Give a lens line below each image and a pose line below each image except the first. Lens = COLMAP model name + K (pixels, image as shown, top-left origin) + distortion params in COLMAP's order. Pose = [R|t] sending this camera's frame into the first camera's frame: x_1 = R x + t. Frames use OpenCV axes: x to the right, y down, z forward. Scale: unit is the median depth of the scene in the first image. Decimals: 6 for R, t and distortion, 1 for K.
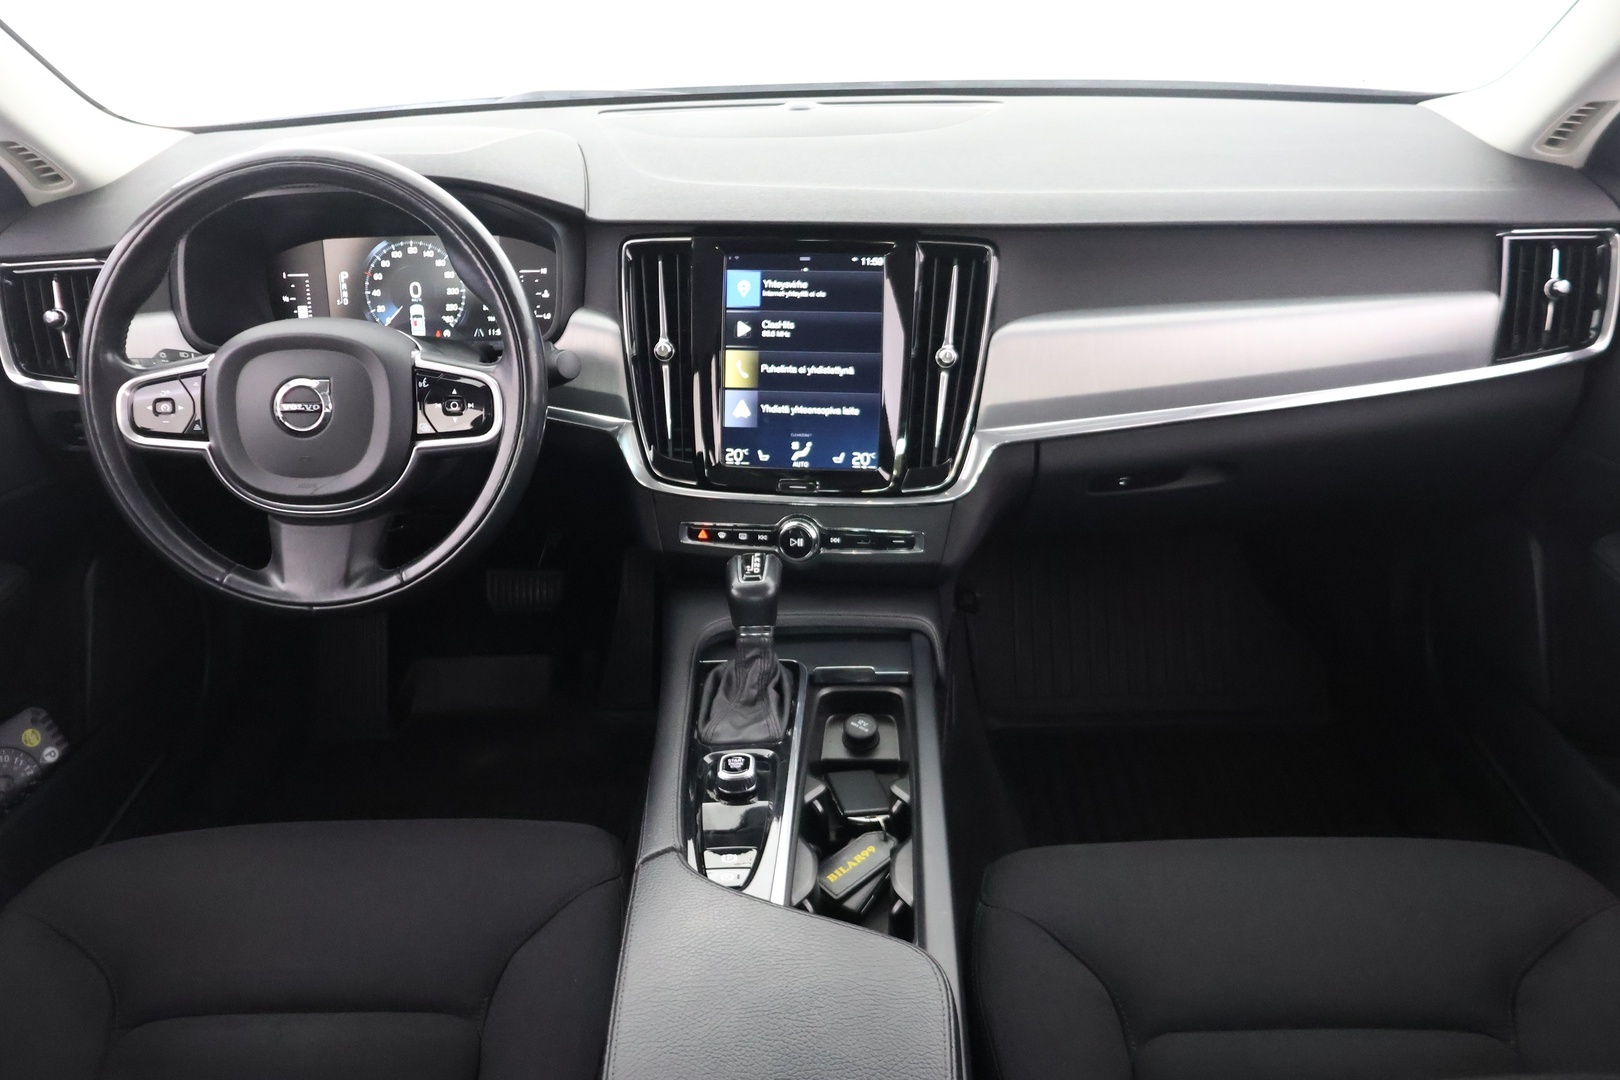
lens RADIAL K [[1444.1, 0, 815.3], [0, 1444.1, 542.6], [0, 0, 1]] dist [-0.014448, 0.005471]
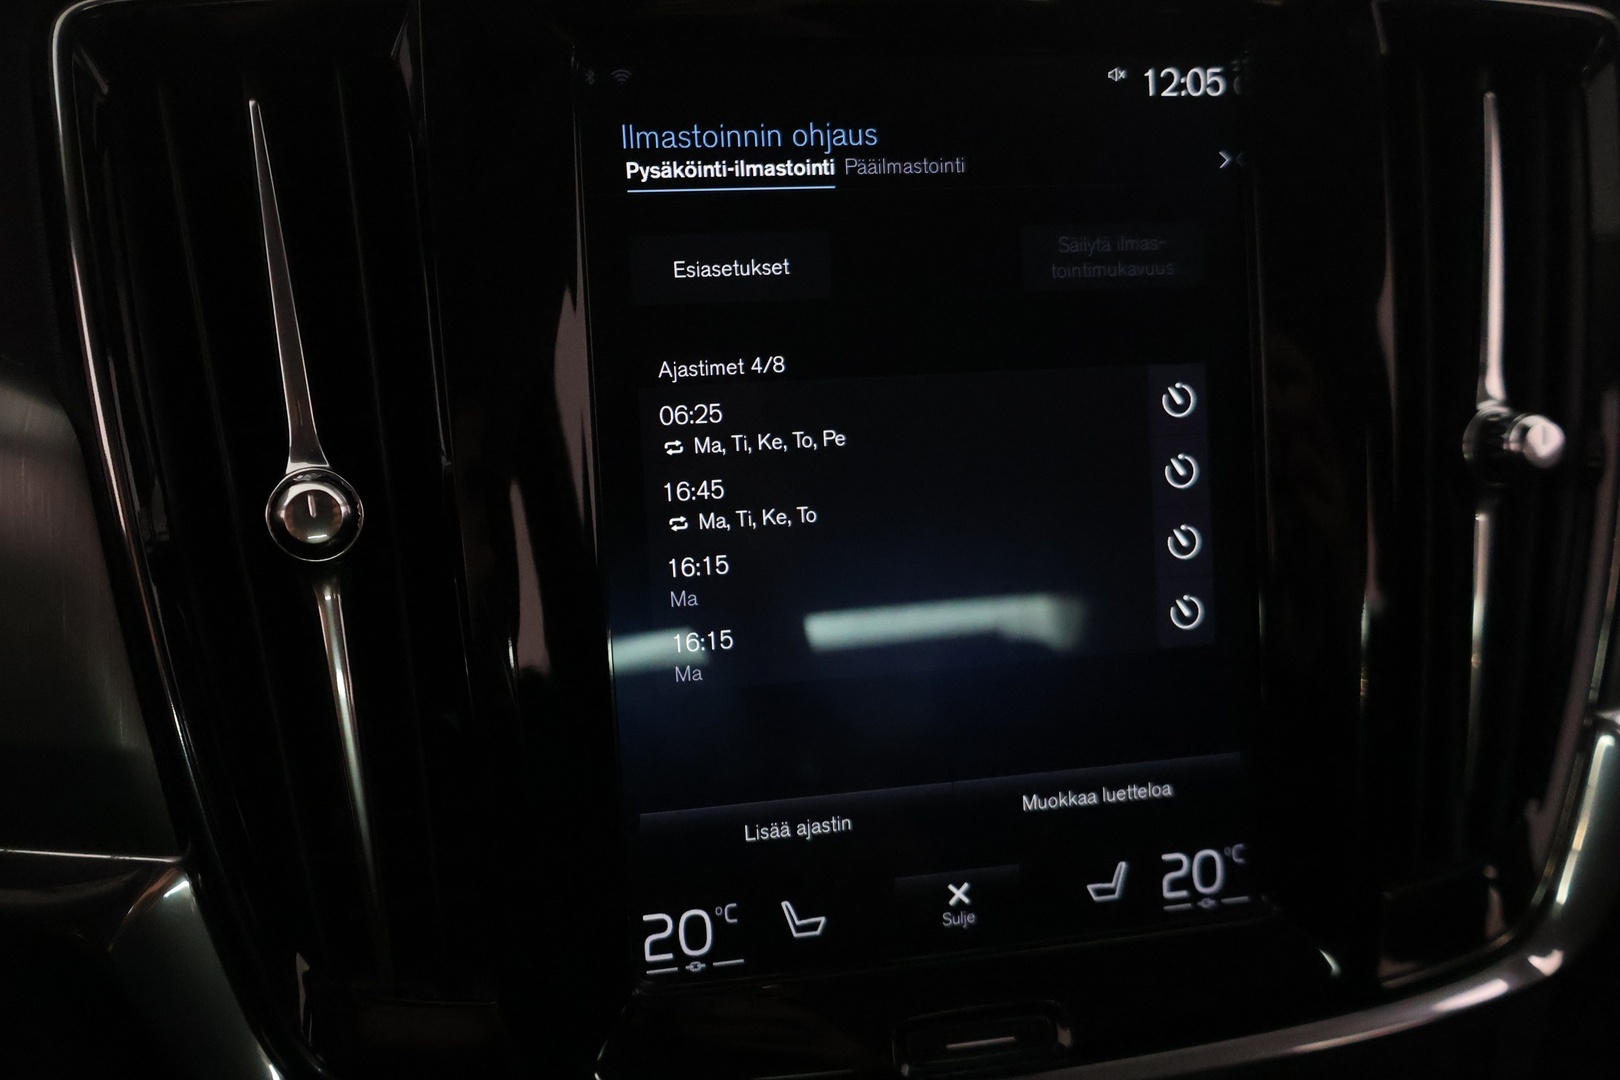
lens RADIAL K [[1444.1, 0, 806.0], [0, 1444.1, 538.5], [0, 0, 1]] dist [-0.014448, 0.005471]
pose [[0.939758, -0.100440, 0.326751, -0.106470], [0.108483, 0.994078, -0.006434, -0.120621], [-0.324170, 0.041493, 0.945088, 0.775994]]
